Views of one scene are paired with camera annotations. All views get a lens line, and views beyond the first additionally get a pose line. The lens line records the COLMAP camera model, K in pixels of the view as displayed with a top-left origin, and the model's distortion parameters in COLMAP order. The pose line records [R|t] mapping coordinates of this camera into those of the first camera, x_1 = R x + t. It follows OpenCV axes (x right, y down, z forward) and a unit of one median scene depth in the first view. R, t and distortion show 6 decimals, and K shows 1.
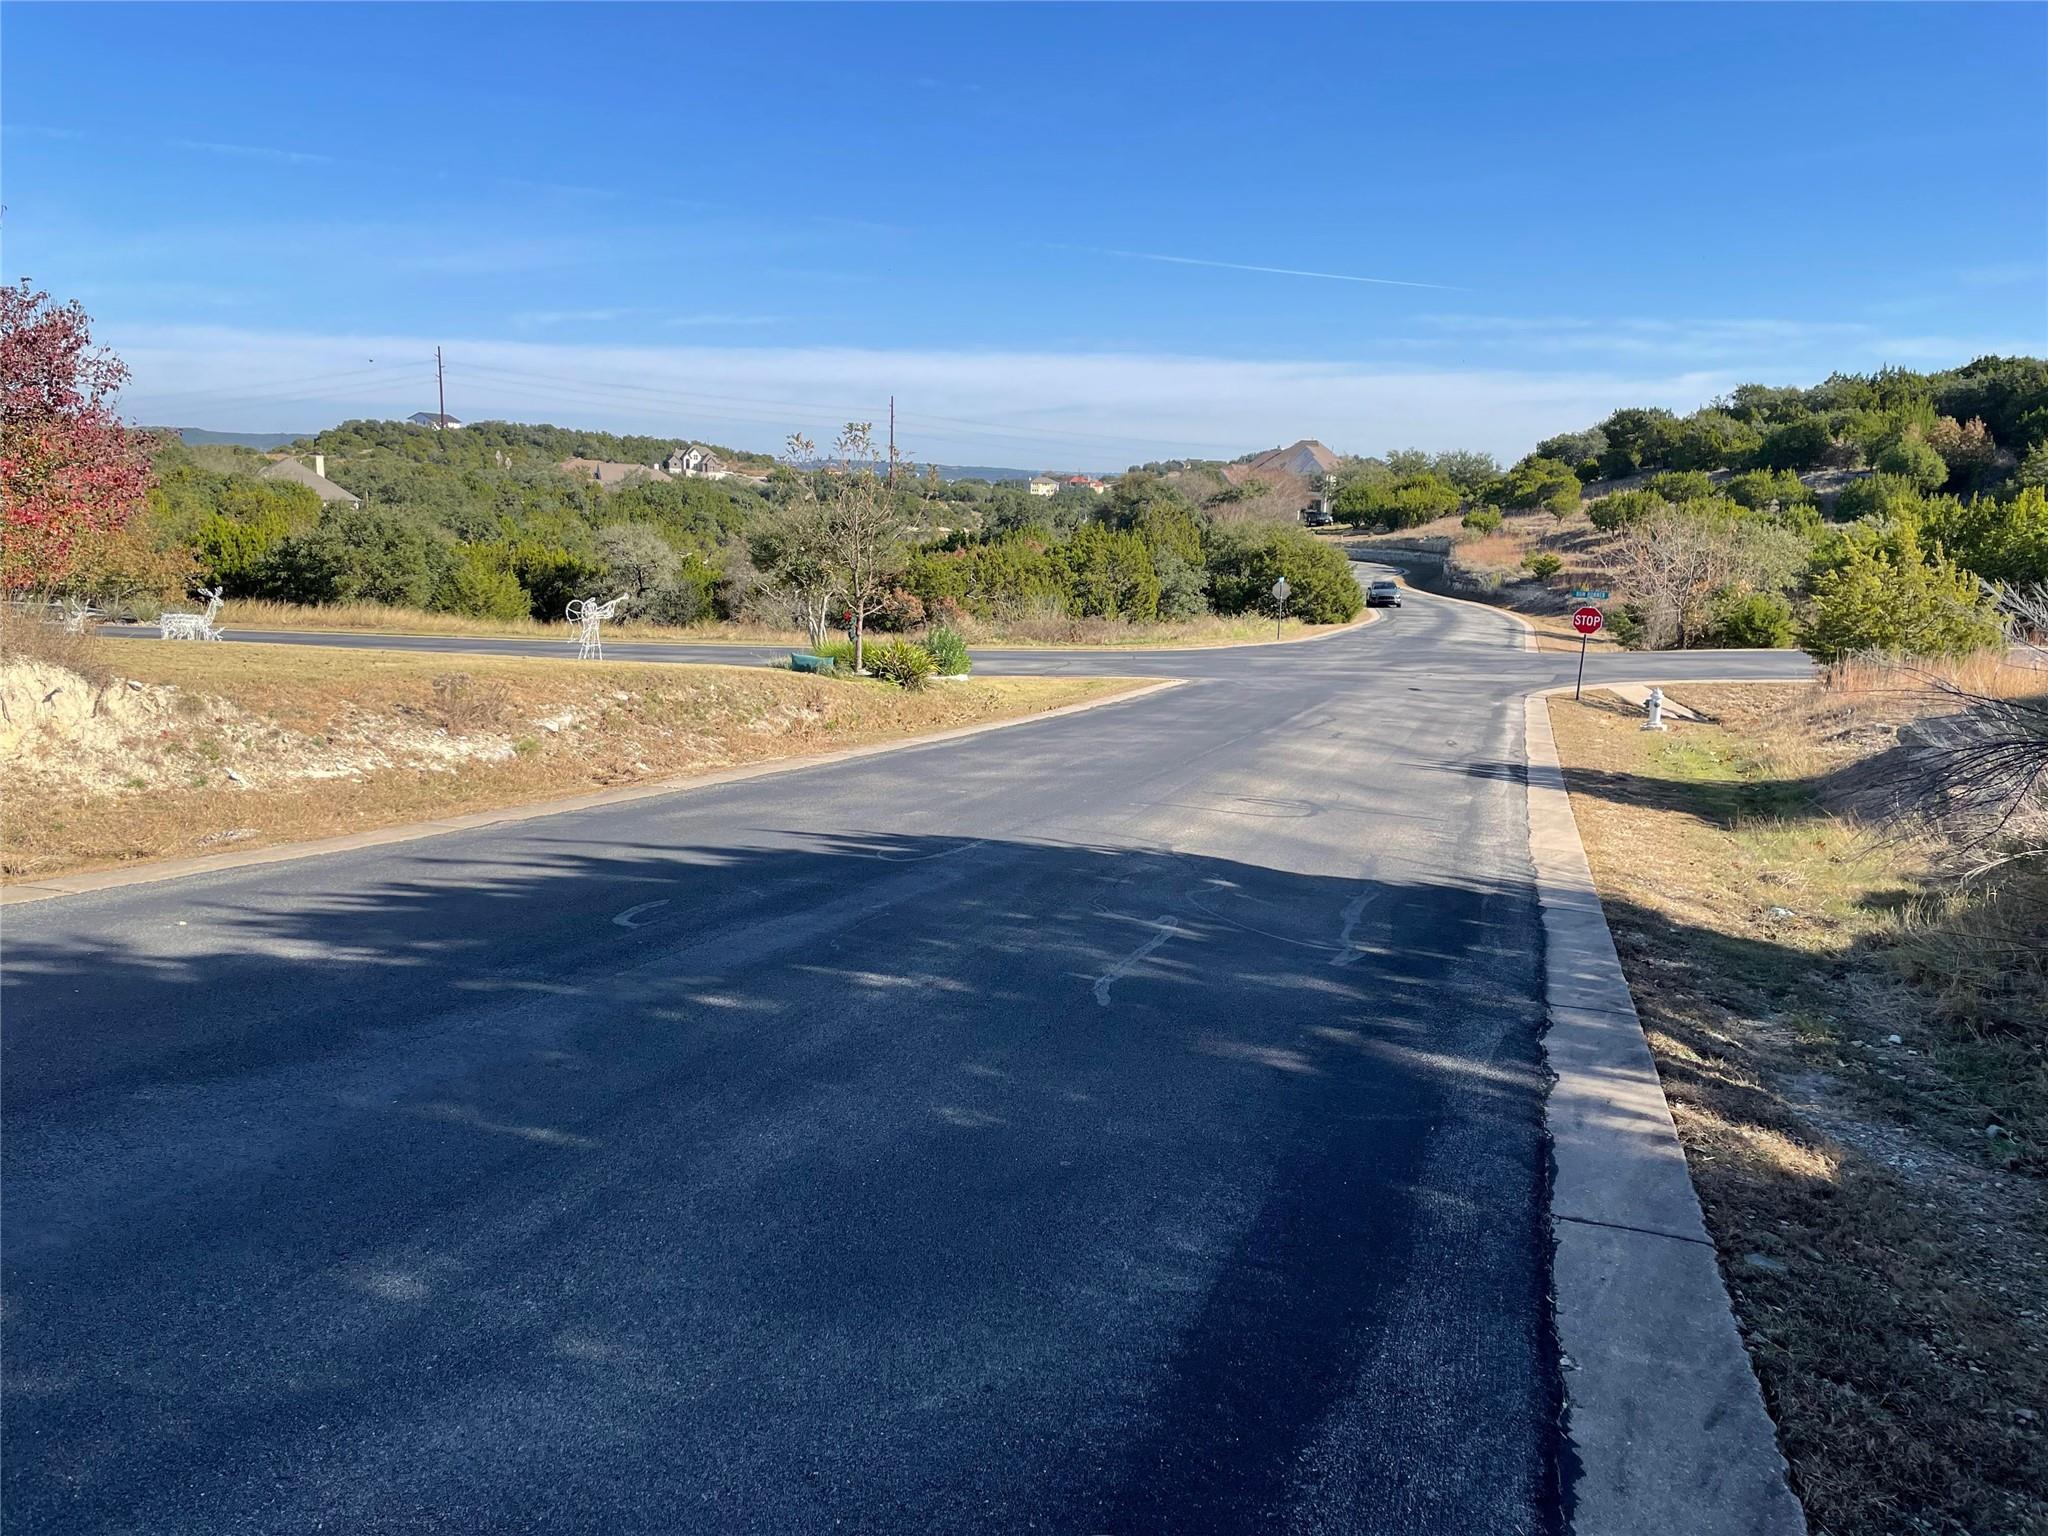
lens RADIAL K [[1534.6, 0, 1017.1], [0, 1534.6, 760.5], [0, 0, 1]] dist [0.088116, -0.106465]
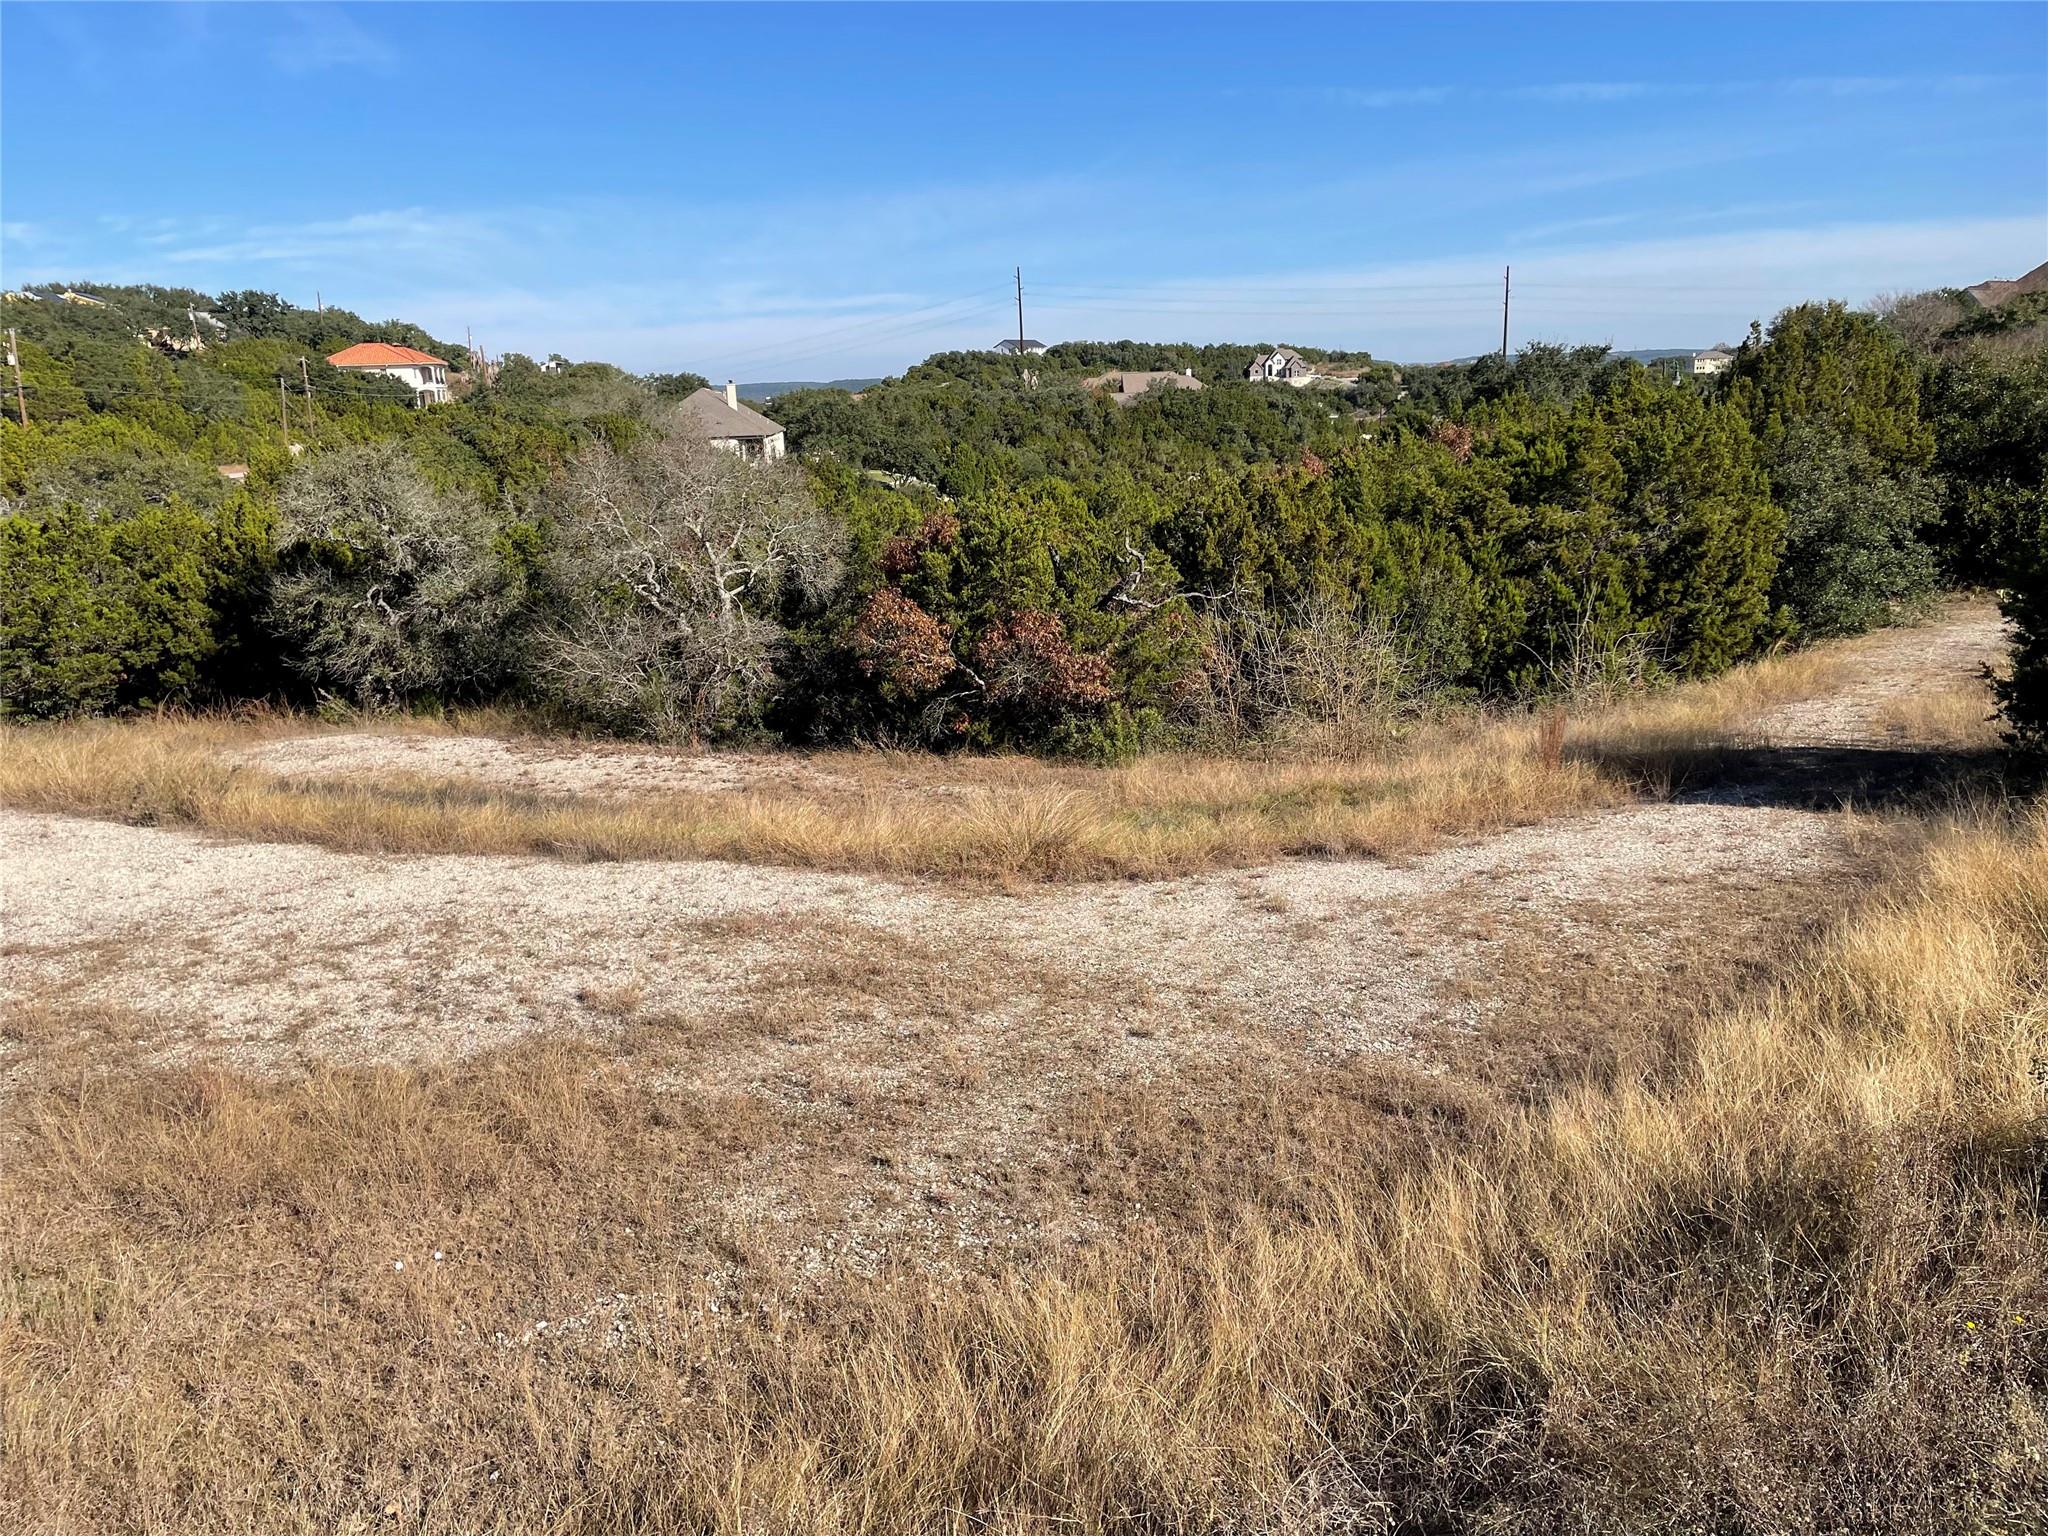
lens RADIAL K [[1534.6, 0, 1020.2], [0, 1534.6, 787.5], [0, 0, 1]] dist [0.088116, -0.106465]
pose [[0.920753, 0.028530, -0.389103, 0.012630], [-0.000780, 0.997455, 0.071290, -0.013922], [0.390146, -0.065337, 0.918432, 0.104088]]
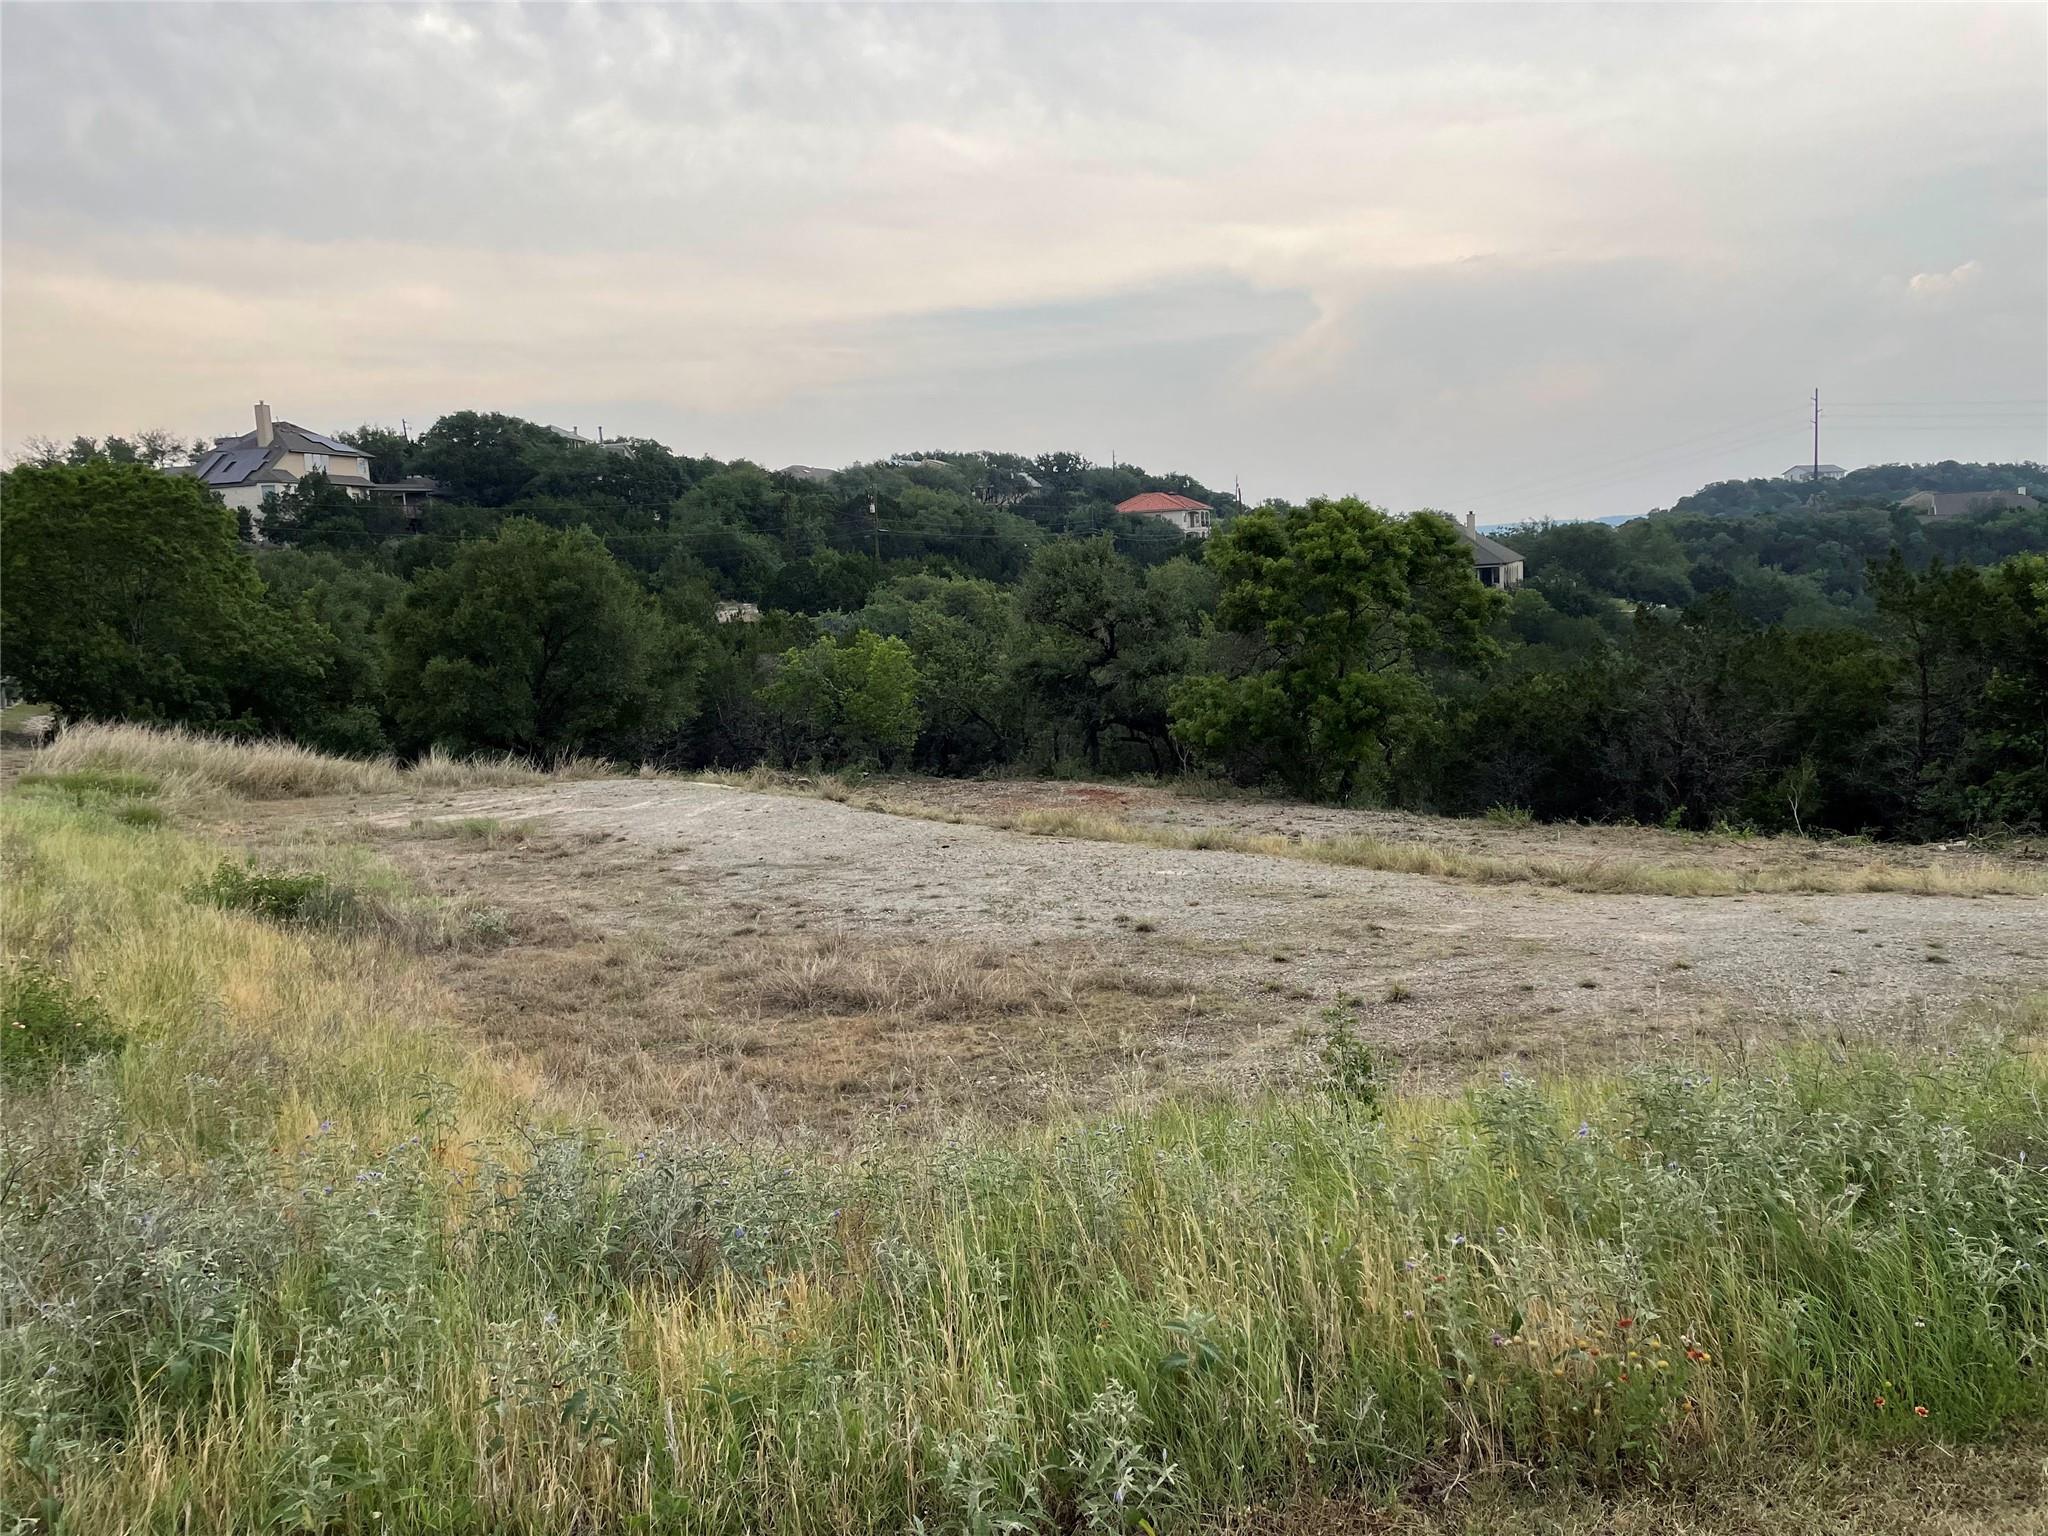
lens RADIAL K [[1534.6, 0, 1038.0], [0, 1534.6, 769.2], [0, 0, 1]] dist [0.088116, -0.106465]
pose [[0.653544, 0.031200, -0.756245, 0.018058], [-0.062998, 0.997925, -0.013272, -0.011114], [0.754262, 0.056316, 0.654154, 0.103169]]
